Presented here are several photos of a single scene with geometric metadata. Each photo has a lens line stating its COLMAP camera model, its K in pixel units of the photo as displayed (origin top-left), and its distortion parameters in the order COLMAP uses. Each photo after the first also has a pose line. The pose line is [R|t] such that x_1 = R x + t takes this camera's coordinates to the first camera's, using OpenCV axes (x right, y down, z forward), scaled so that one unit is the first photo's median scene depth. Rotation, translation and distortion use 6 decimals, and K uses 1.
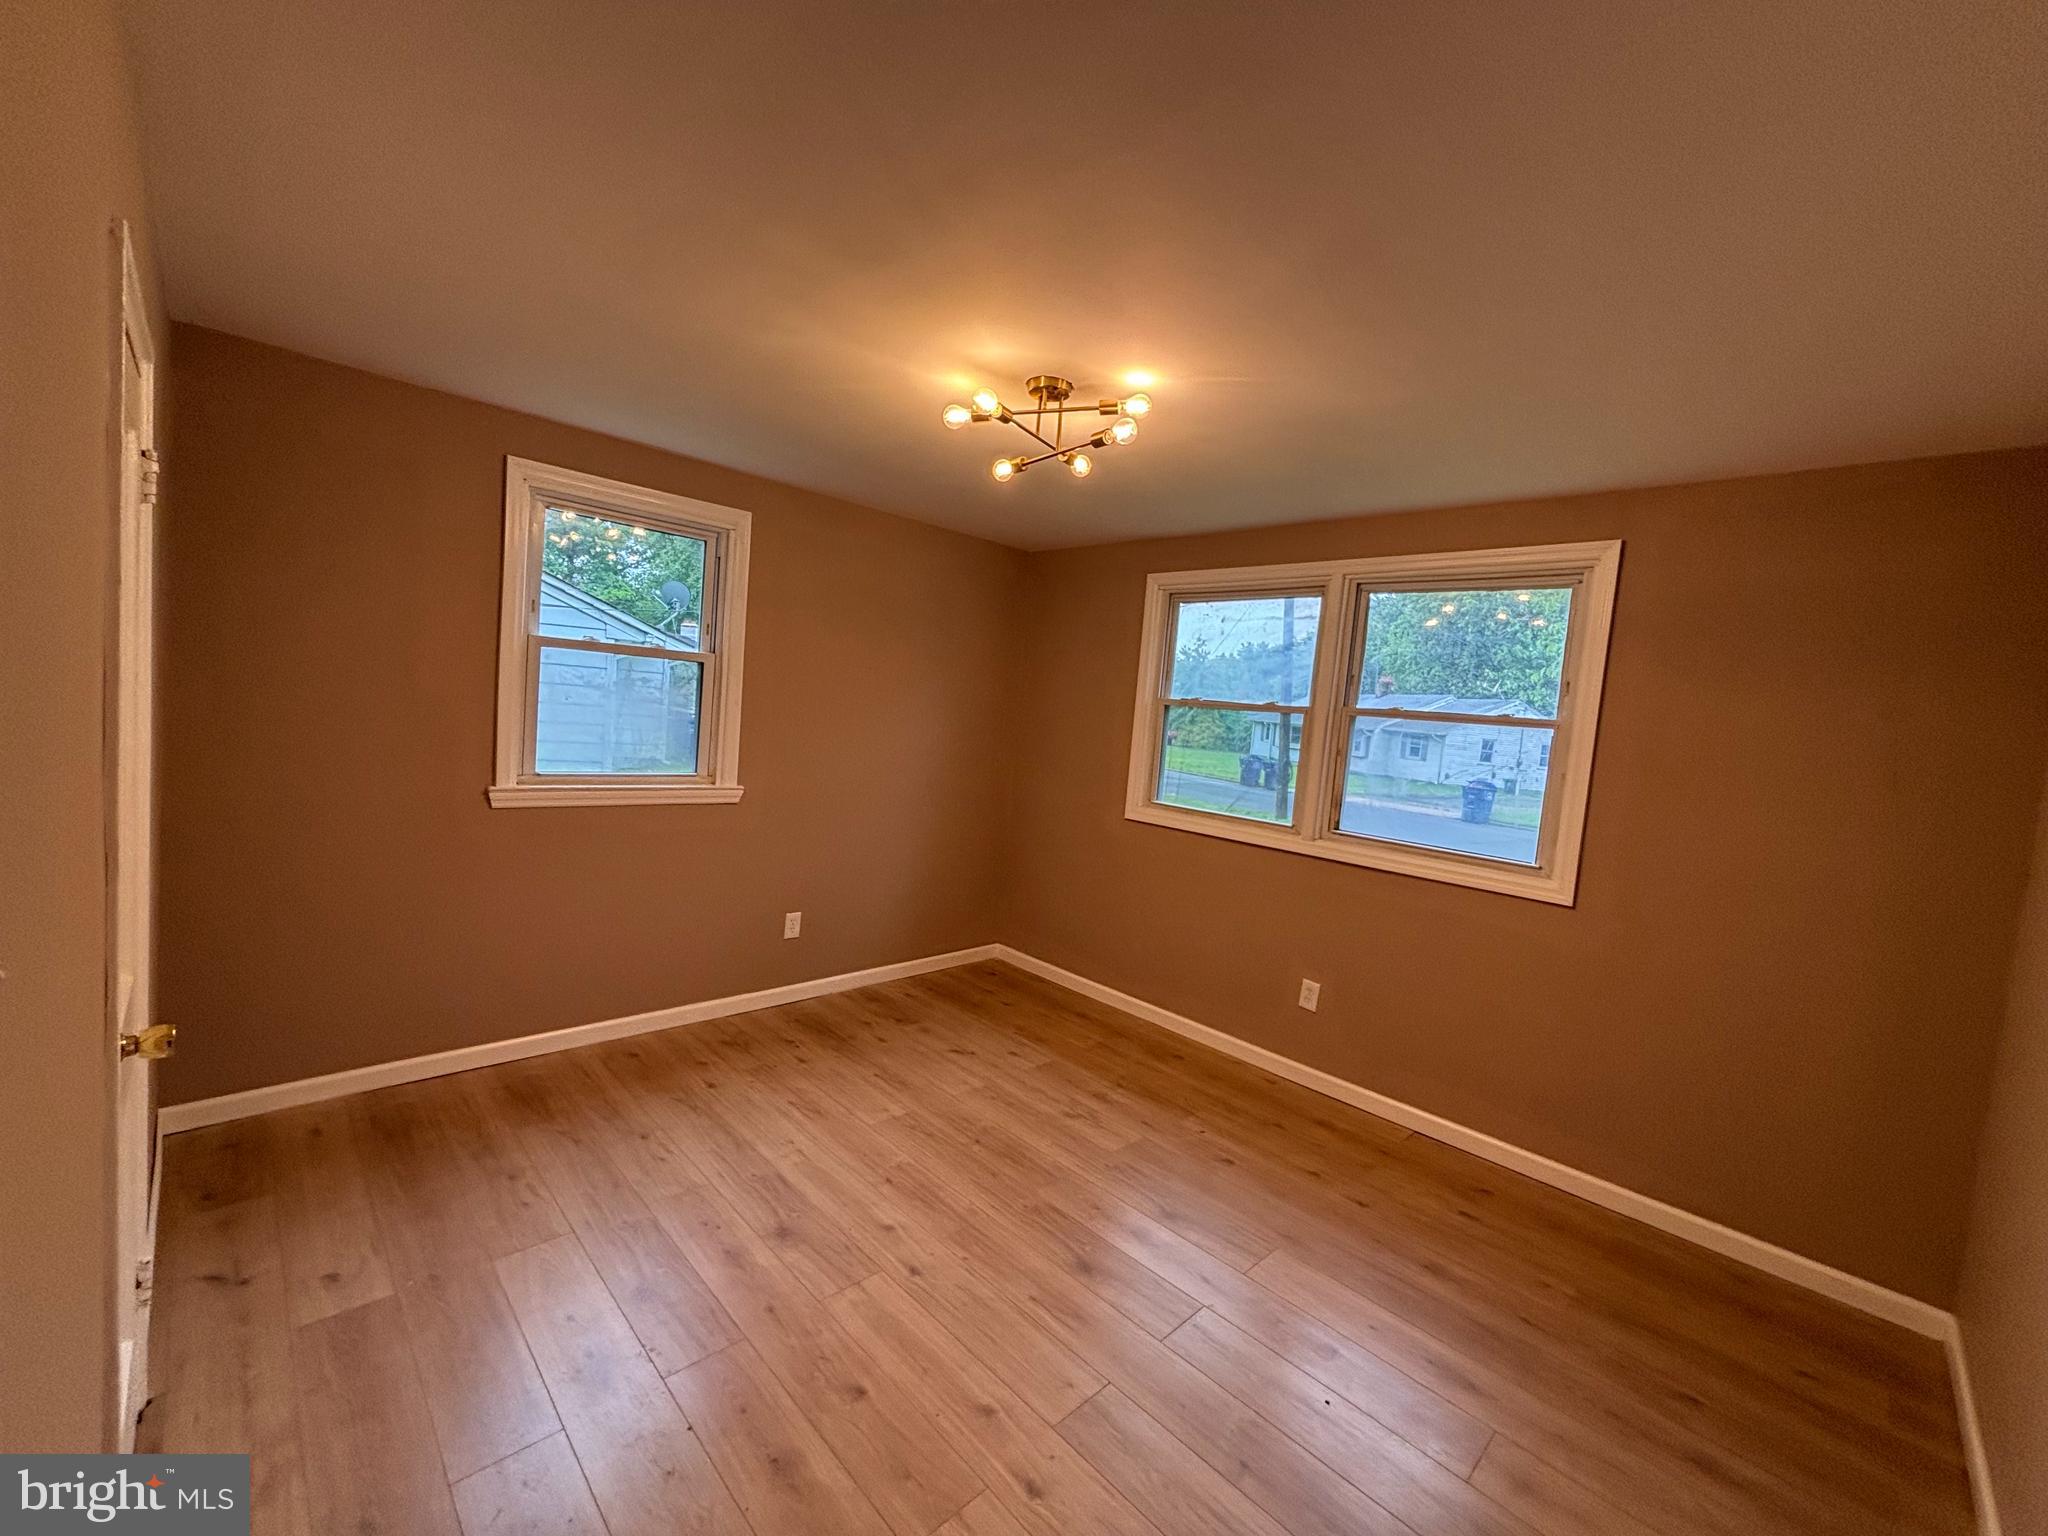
lens RADIAL K [[832.9, 0, 1020.2], [0, 832.9, 769.6], [0, 0, 1]] dist [0.016163, 0.000332]
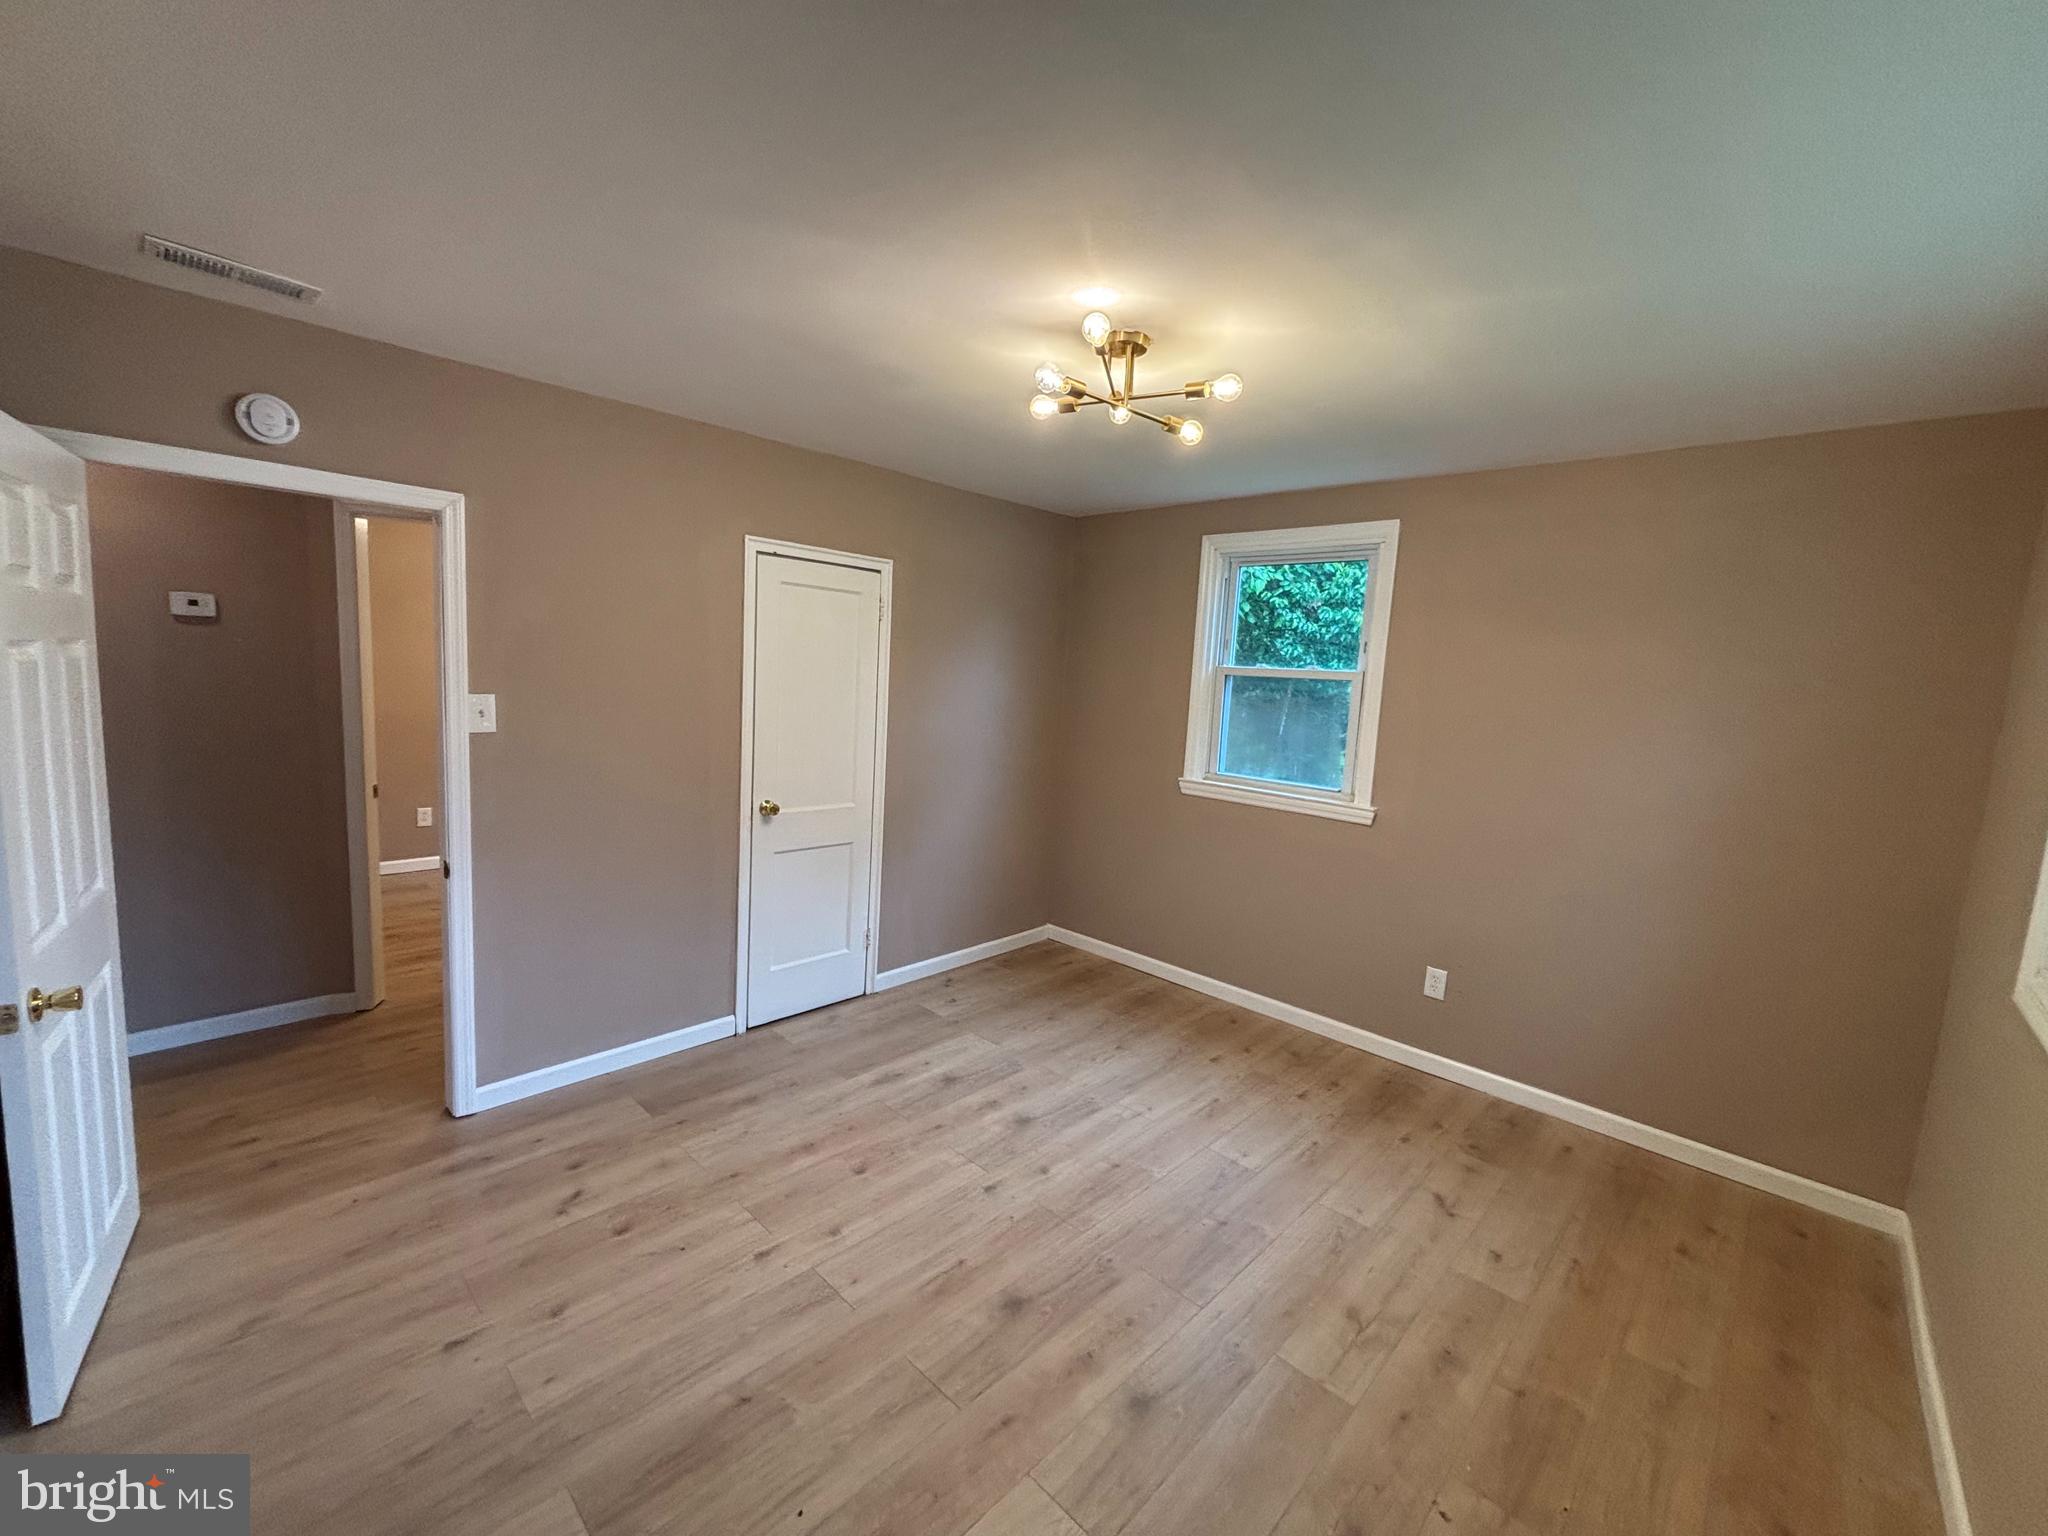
lens RADIAL K [[832.9, 0, 1028.7], [0, 832.9, 763.6], [0, 0, 1]] dist [0.016163, 0.000332]
pose [[0.050065, 0.033506, -0.998184, 0.726651], [-0.129771, 0.991183, 0.026762, -0.005611], [0.990279, 0.128196, 0.053972, 0.676153]]
